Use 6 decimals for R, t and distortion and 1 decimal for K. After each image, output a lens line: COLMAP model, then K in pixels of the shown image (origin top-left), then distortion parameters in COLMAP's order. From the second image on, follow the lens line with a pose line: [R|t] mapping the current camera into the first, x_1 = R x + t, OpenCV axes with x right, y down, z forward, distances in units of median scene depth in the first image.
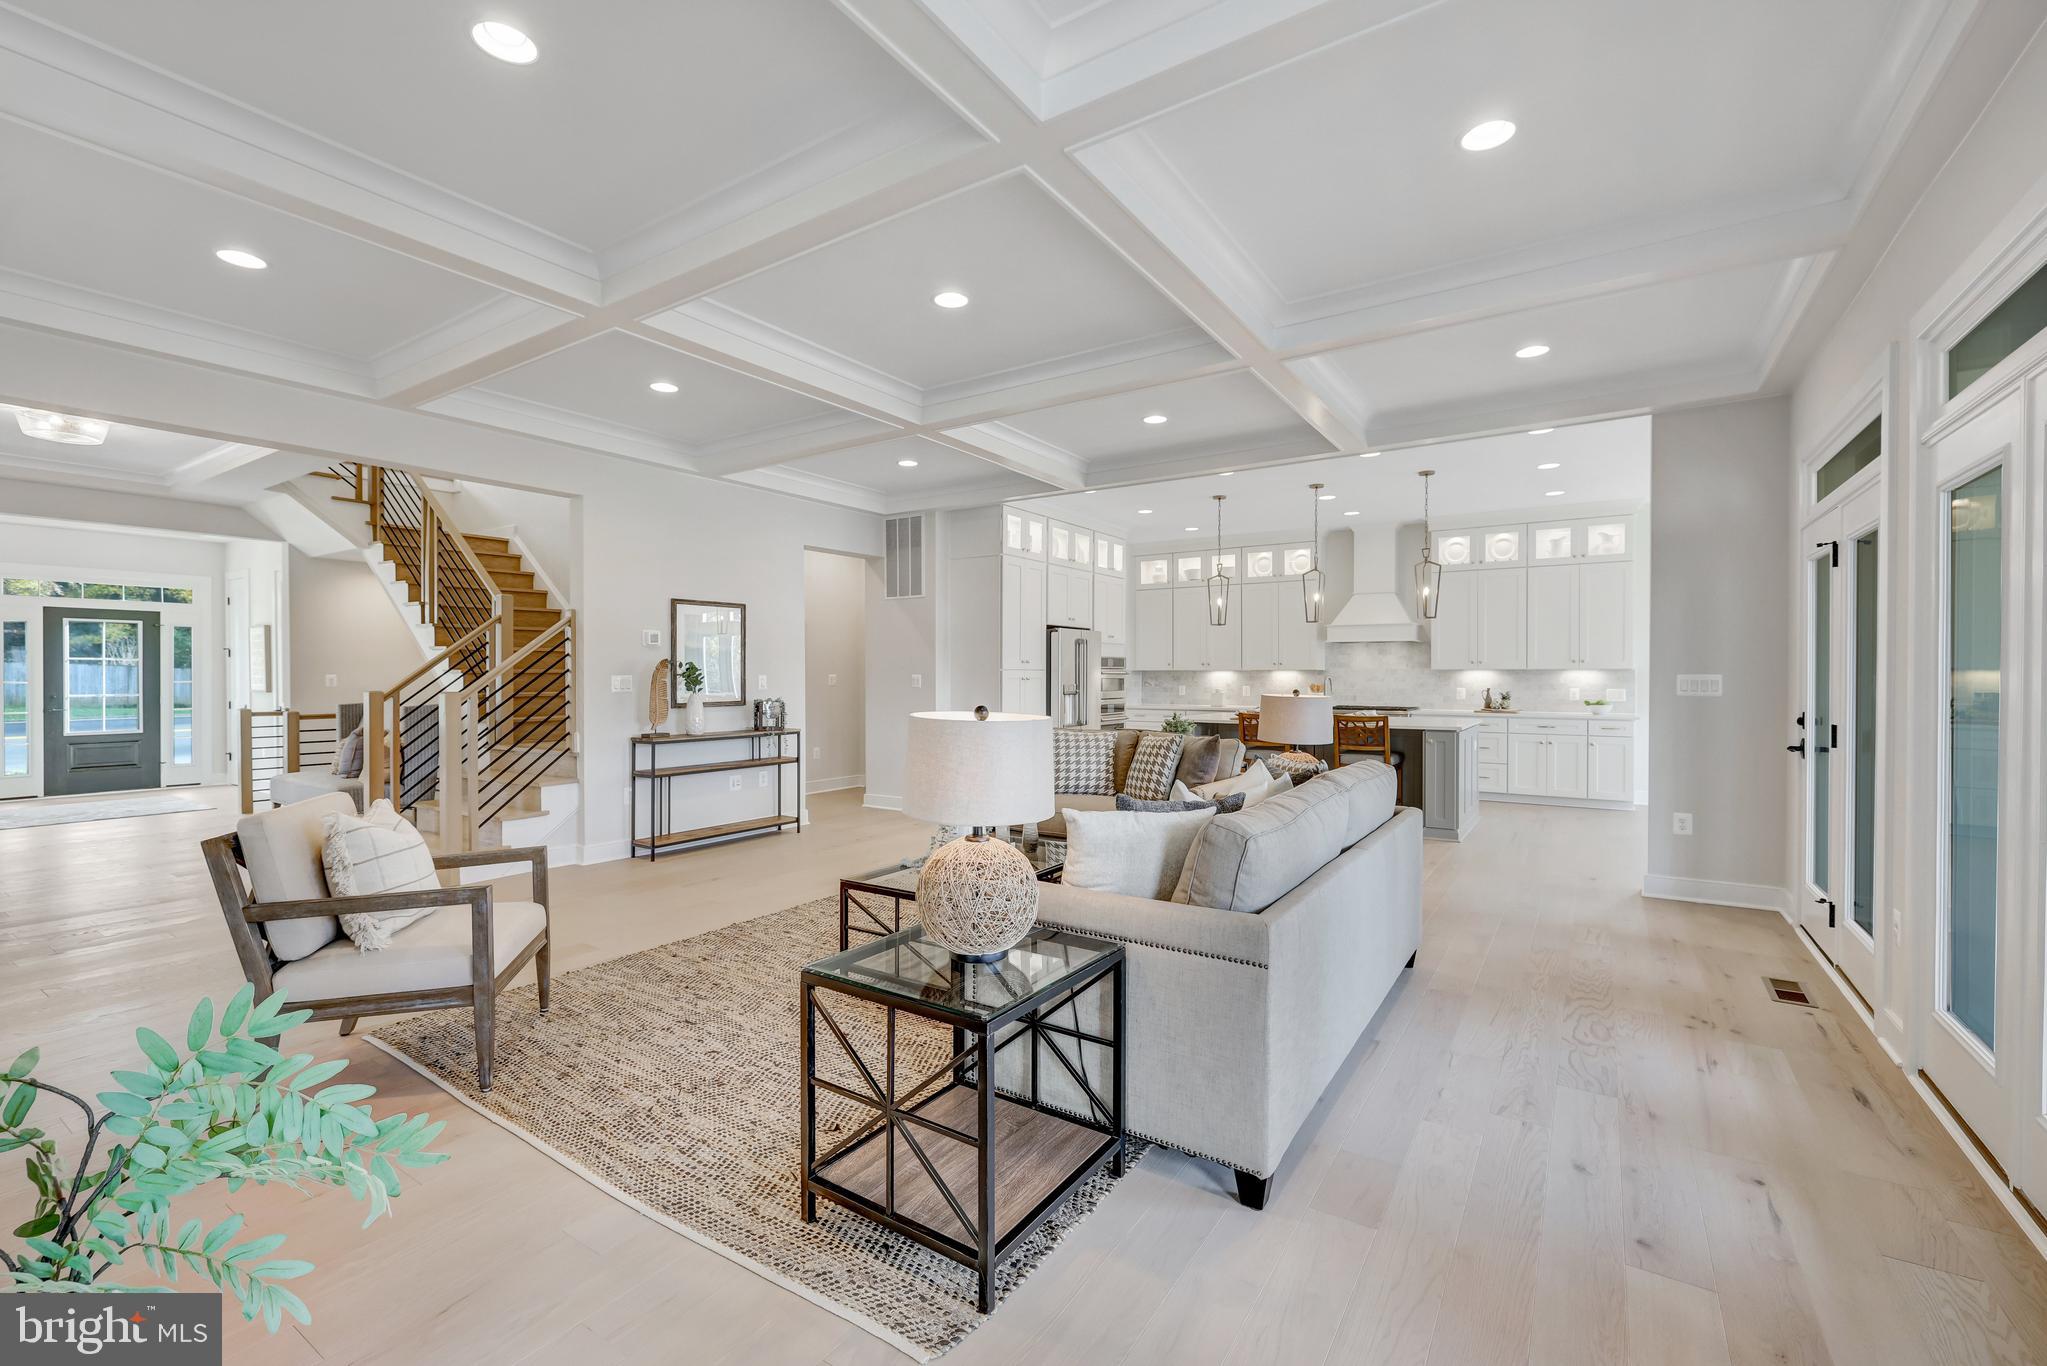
lens RADIAL K [[870.2, 0, 1019.7], [0, 870.2, 680.7], [0, 0, 1]] dist [-0.000651, -0.000180]
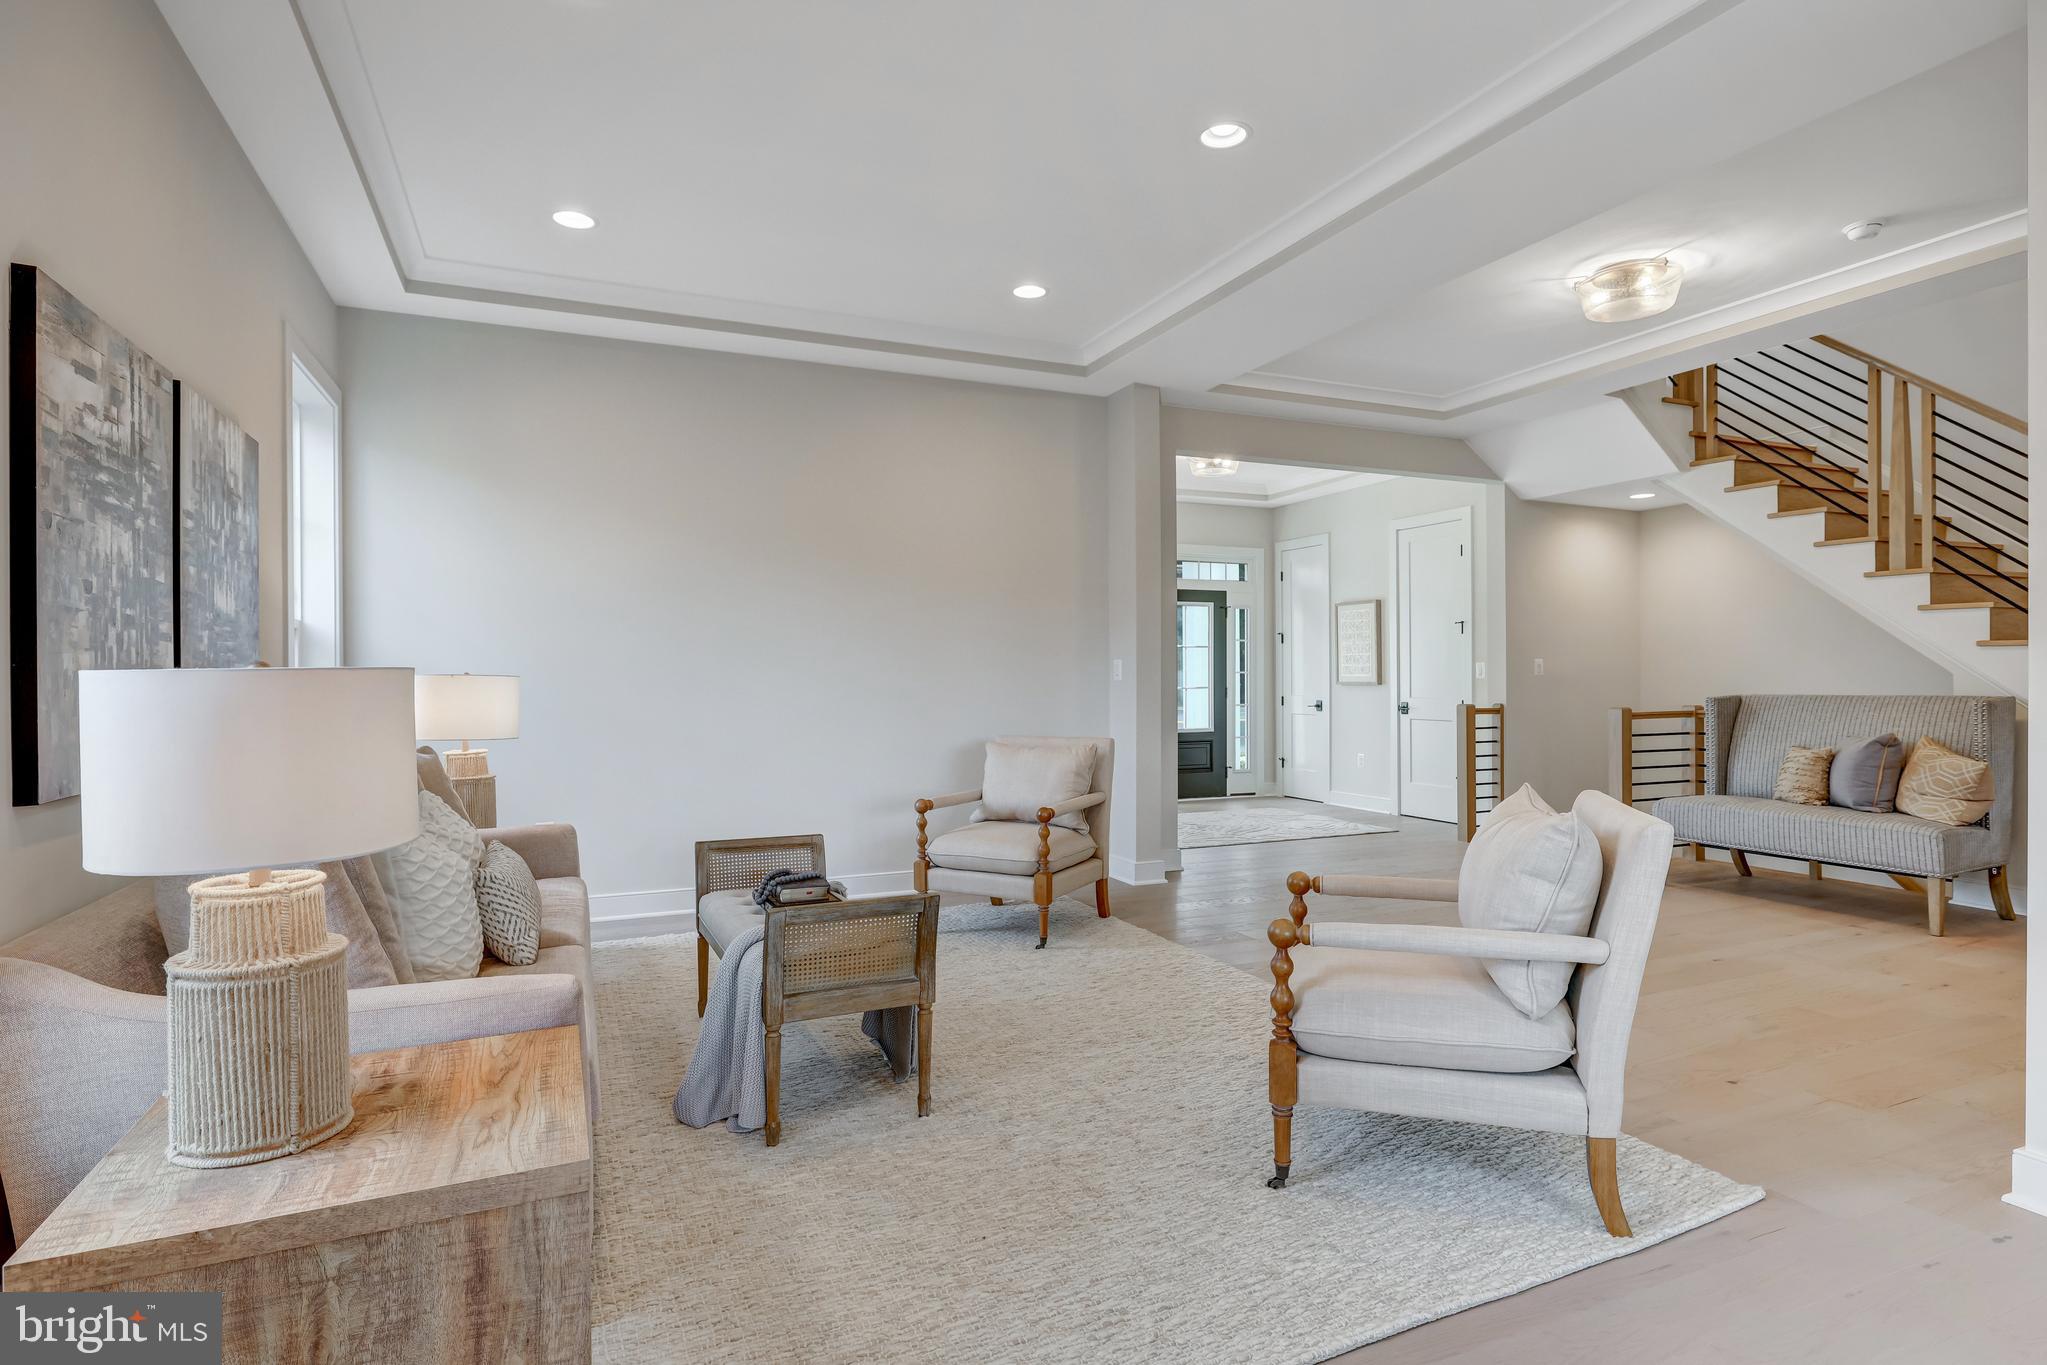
lens RADIAL K [[1065.9, 0, 1022.3], [0, 1065.9, 675.3], [0, 0, 1]] dist [-0.000152, 0.000469]
pose [[0.840397, -0.004167, -0.541955, -0.804576], [-0.000049, 0.999970, -0.007765, 0.016349], [0.541971, 0.006553, 0.840371, -0.000338]]
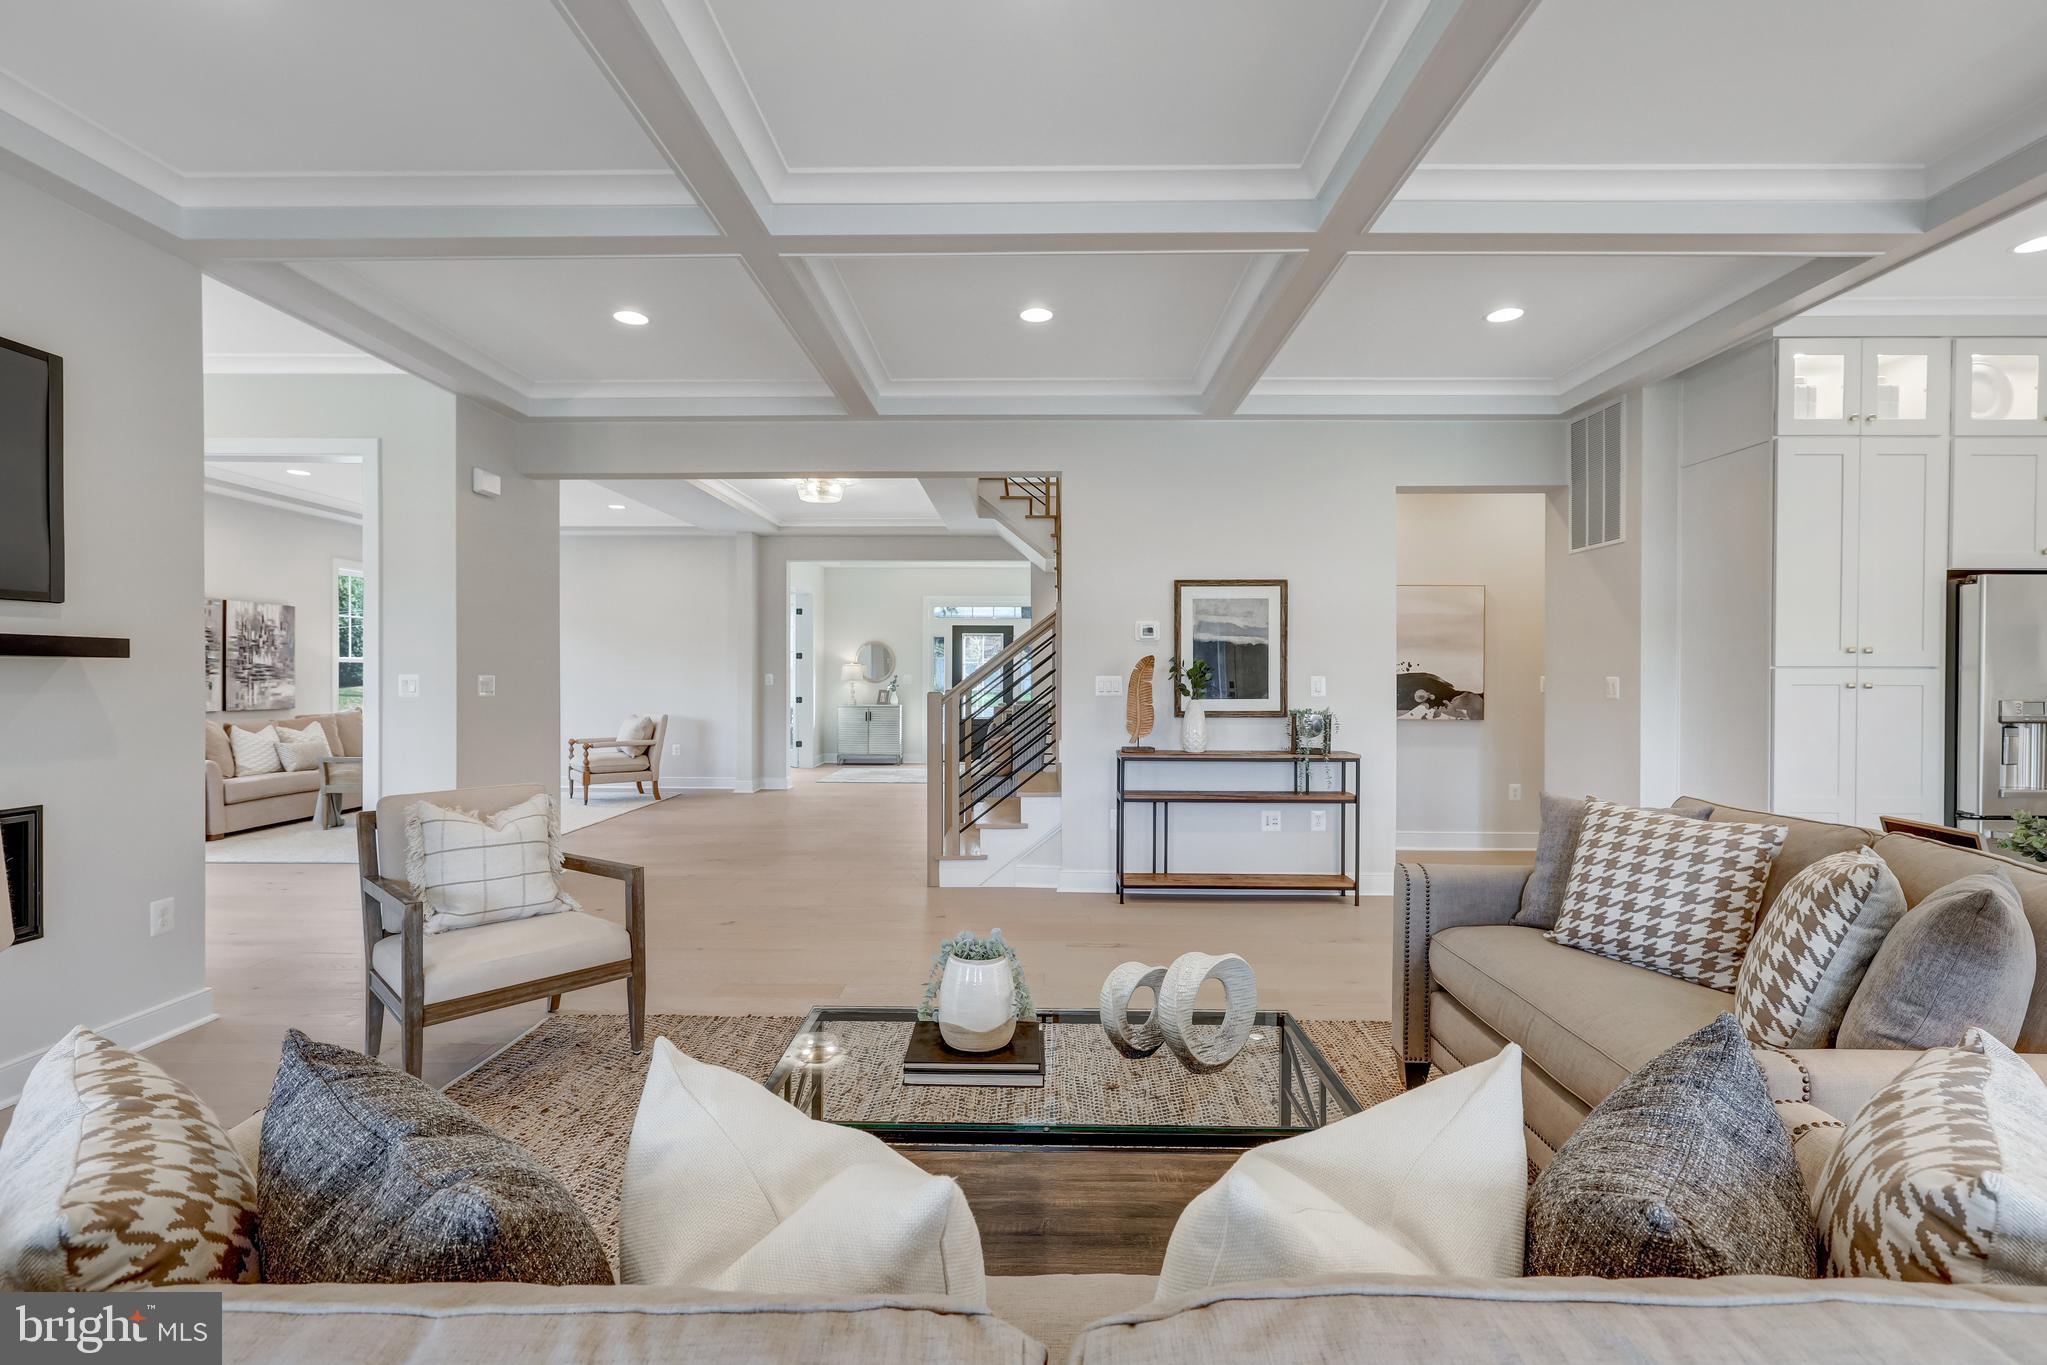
lens RADIAL K [[907.6, 0, 1016.4], [0, 907.6, 681.8], [0, 0, 1]] dist [-0.000371, -0.000271]
pose [[0.539118, 0.008382, -0.842188, 0.205005], [-0.008911, 0.999951, 0.004248, -0.002944], [0.842183, 0.005215, 0.539167, 0.385670]]
